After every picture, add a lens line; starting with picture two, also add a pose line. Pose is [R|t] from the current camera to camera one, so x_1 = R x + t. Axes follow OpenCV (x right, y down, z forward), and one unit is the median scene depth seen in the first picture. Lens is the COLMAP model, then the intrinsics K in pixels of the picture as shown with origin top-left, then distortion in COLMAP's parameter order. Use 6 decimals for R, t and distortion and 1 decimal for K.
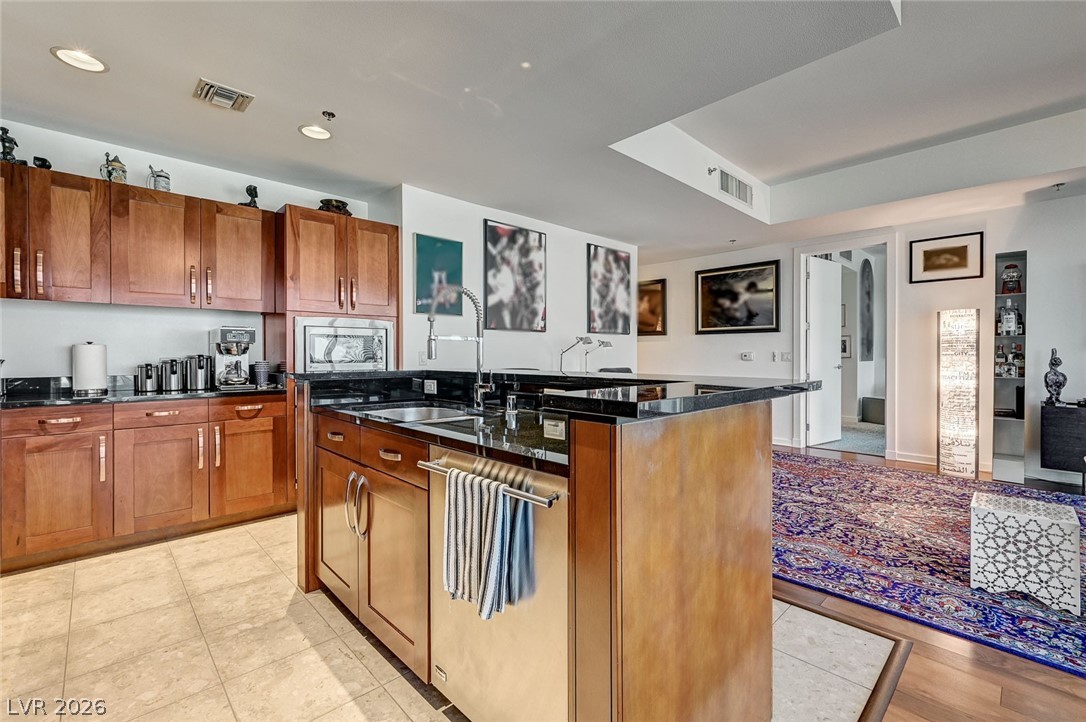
lens RADIAL K [[469.3, 0, 539.6], [0, 469.3, 355.4], [0, 0, 1]] dist [-0.000931, 0.000955]
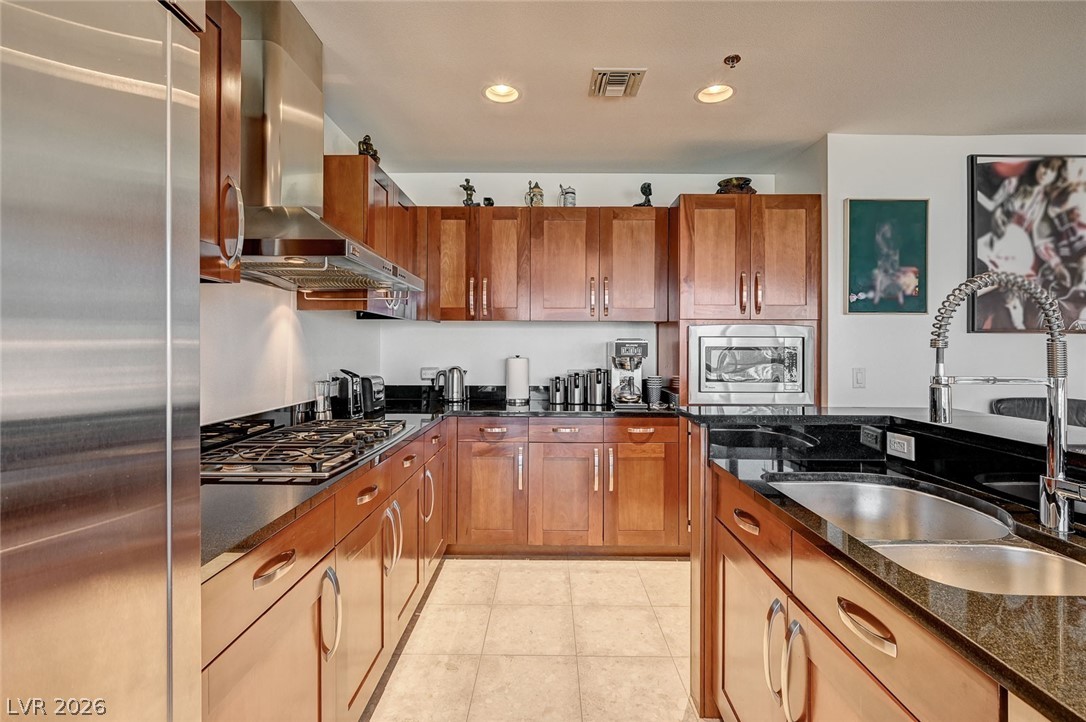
lens RADIAL K [[497.6, 0, 544.2], [0, 497.6, 351.5], [0, 0, 1]] dist [-0.002834, 0.000299]
pose [[0.723621, 0.005905, -0.690173, -0.098799], [-0.006187, 0.999979, 0.002068, -0.039437], [0.690170, 0.002774, 0.723642, 0.186045]]
